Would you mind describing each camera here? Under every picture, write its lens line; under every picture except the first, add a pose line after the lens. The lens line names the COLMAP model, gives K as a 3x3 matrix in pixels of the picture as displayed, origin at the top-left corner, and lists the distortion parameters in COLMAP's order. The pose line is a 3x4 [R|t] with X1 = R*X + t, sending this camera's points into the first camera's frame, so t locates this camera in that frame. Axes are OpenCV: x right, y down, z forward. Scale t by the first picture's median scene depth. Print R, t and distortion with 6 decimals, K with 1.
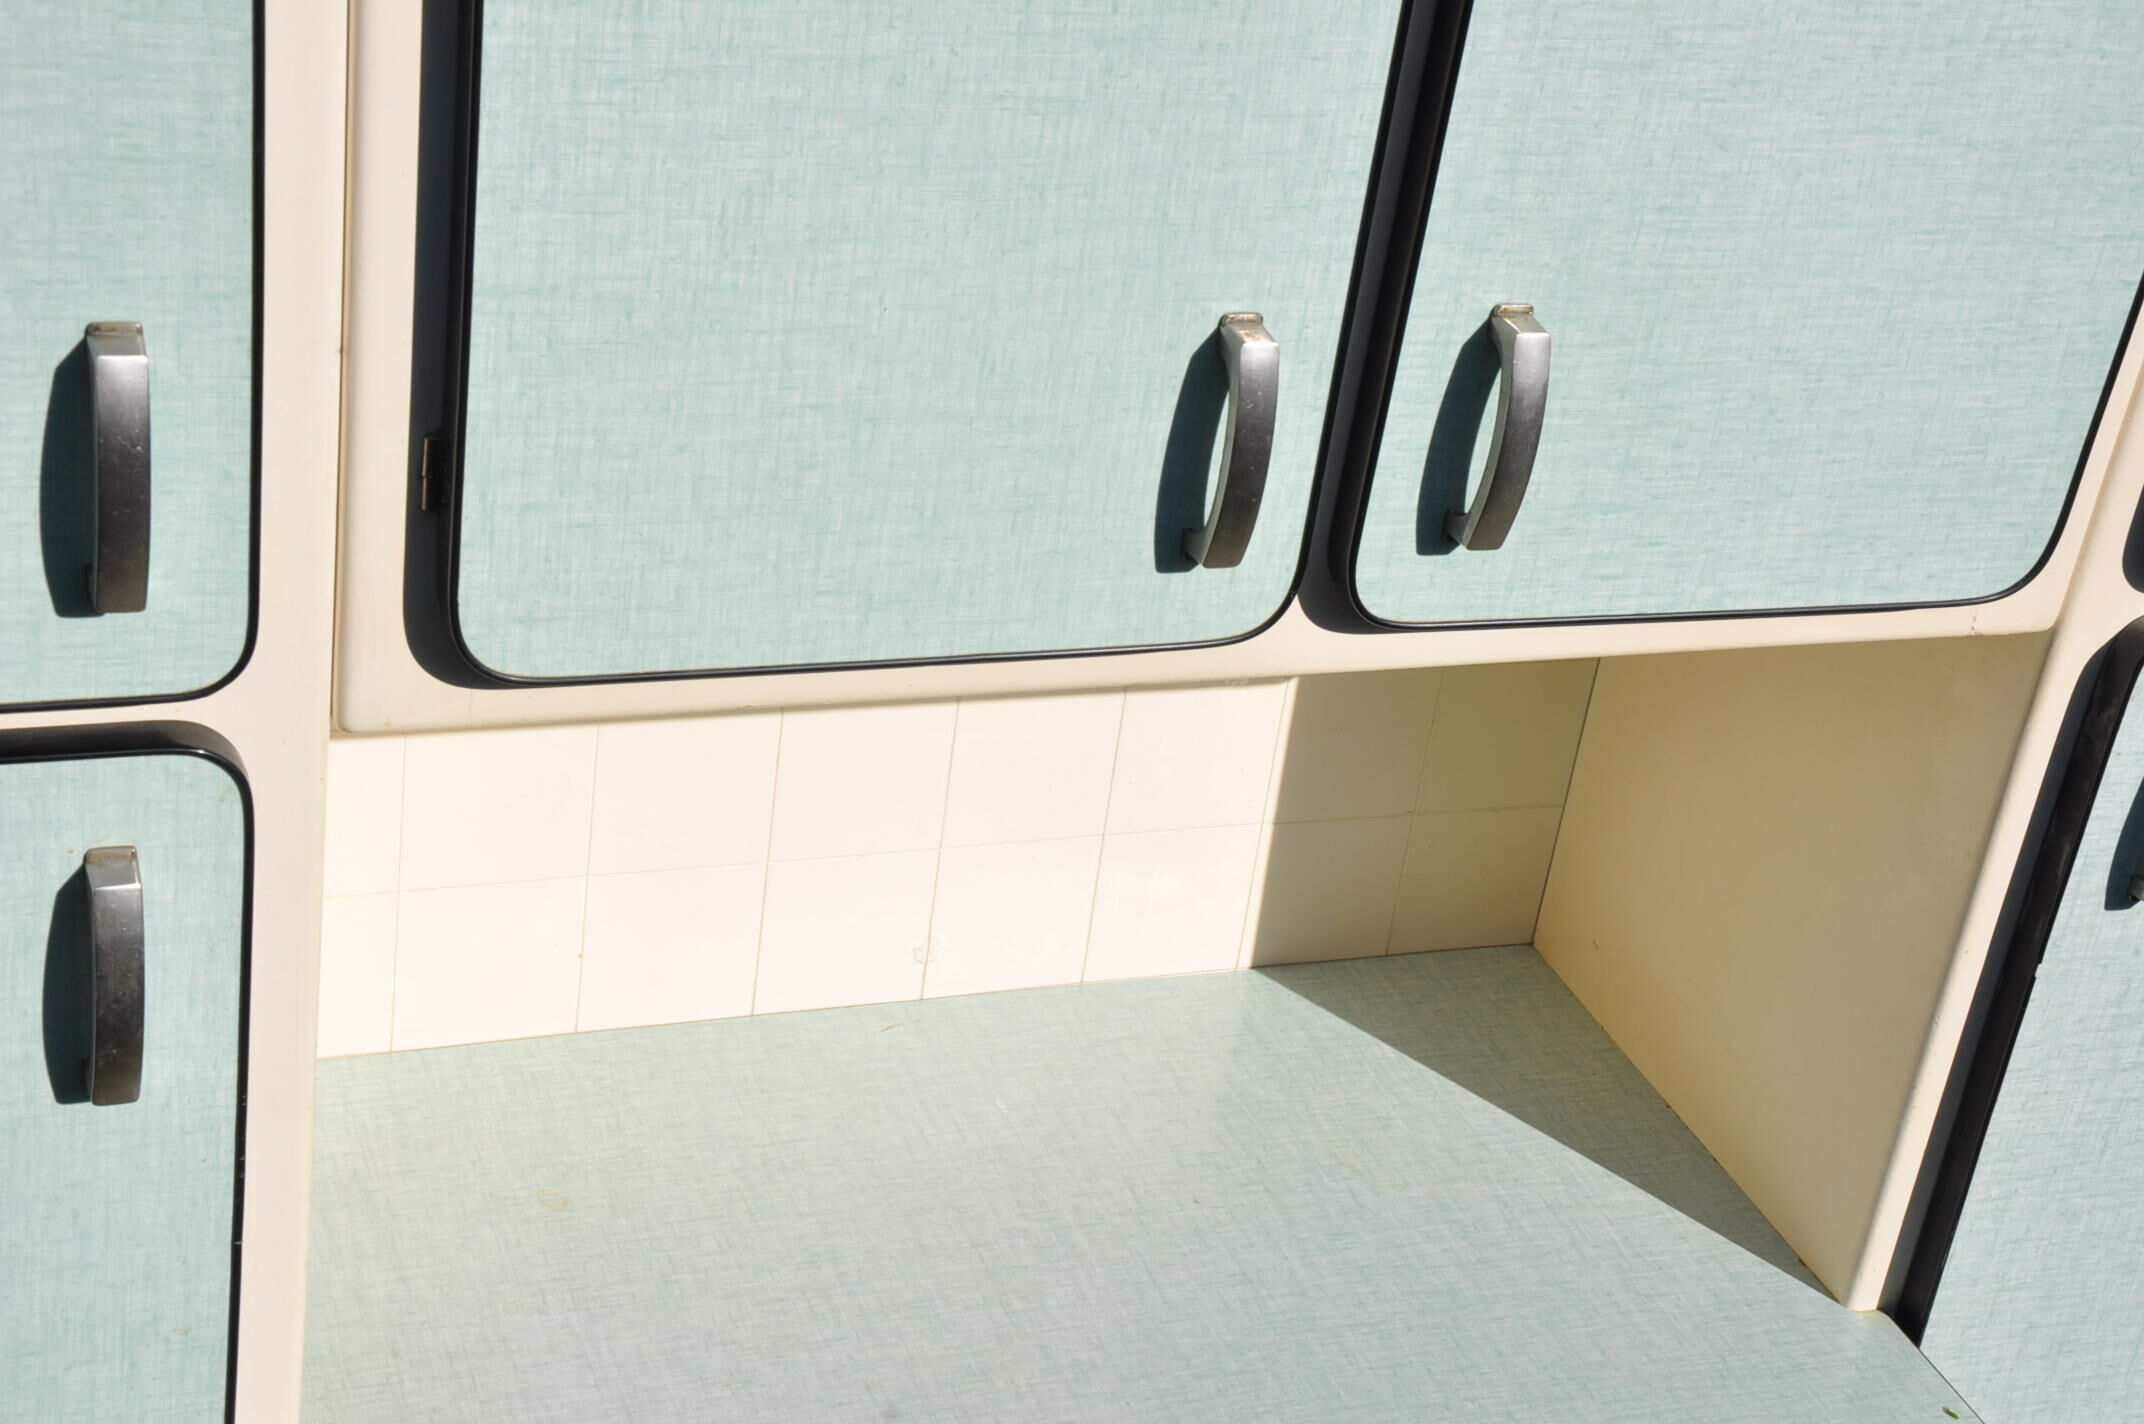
lens RADIAL K [[3292.8, 0, 1064.8], [0, 3292.8, 702.7], [0, 0, 1]] dist [0.079861, 0.876358]
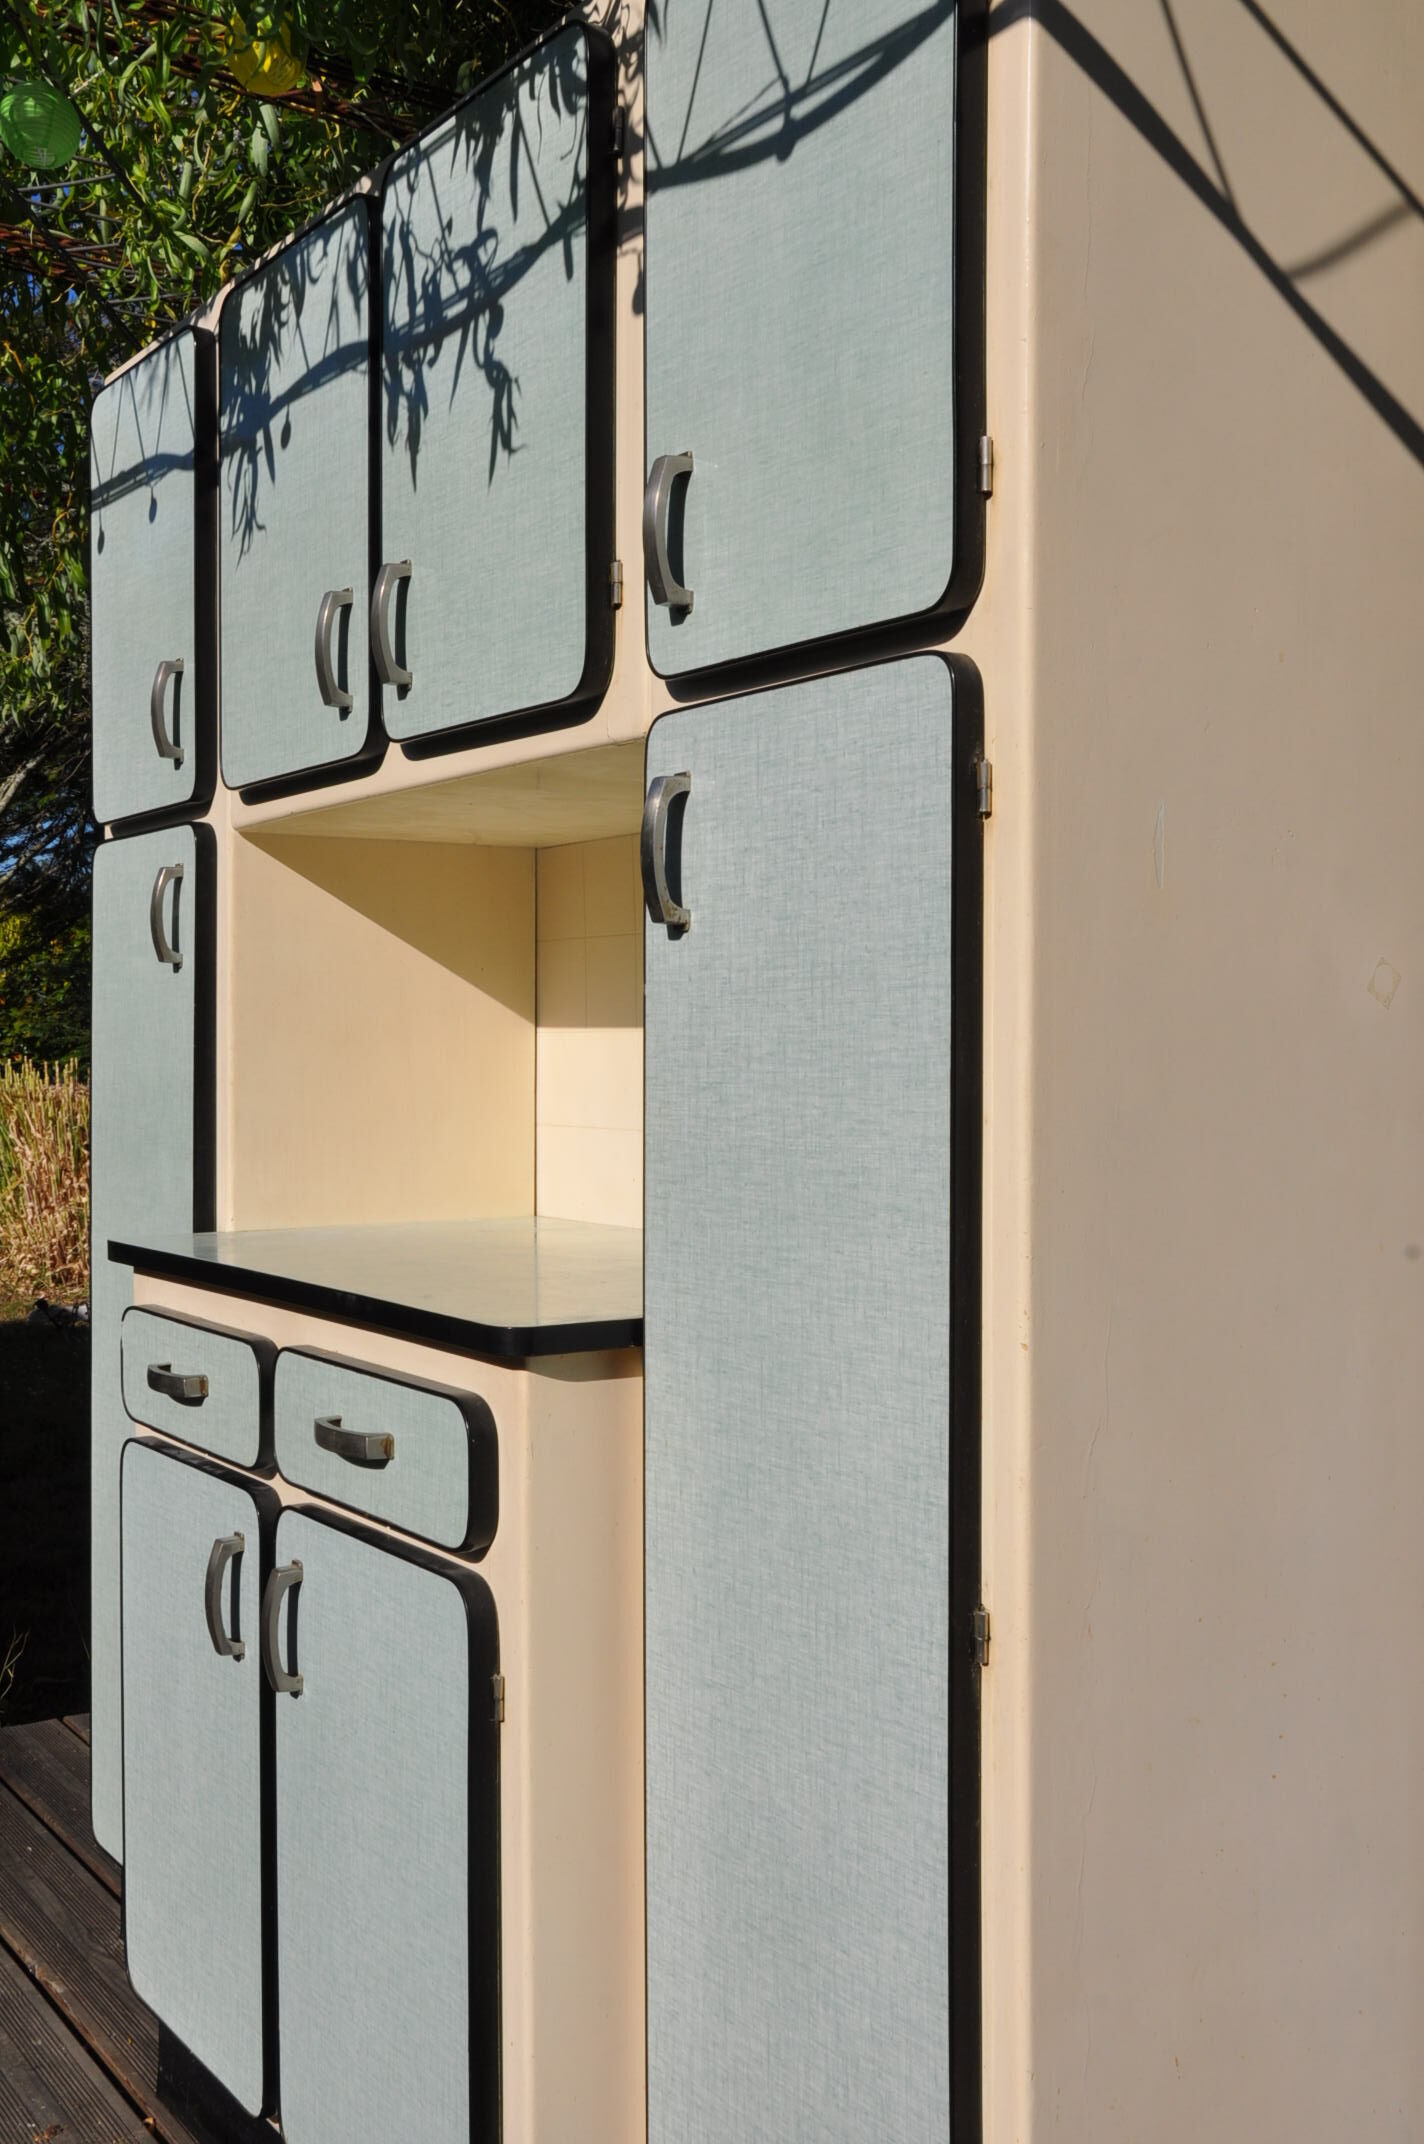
lens RADIAL K [[2259.4, 0, 712.0], [0, 2259.4, 1072.0], [0, 0, 1]] dist [-0.045595, 0.222326]
pose [[0.216297, -0.123010, -0.968547, 1.436483], [-0.438577, 0.874064, -0.208954, 0.351395], [0.872276, 0.469979, 0.135108, 1.083491]]
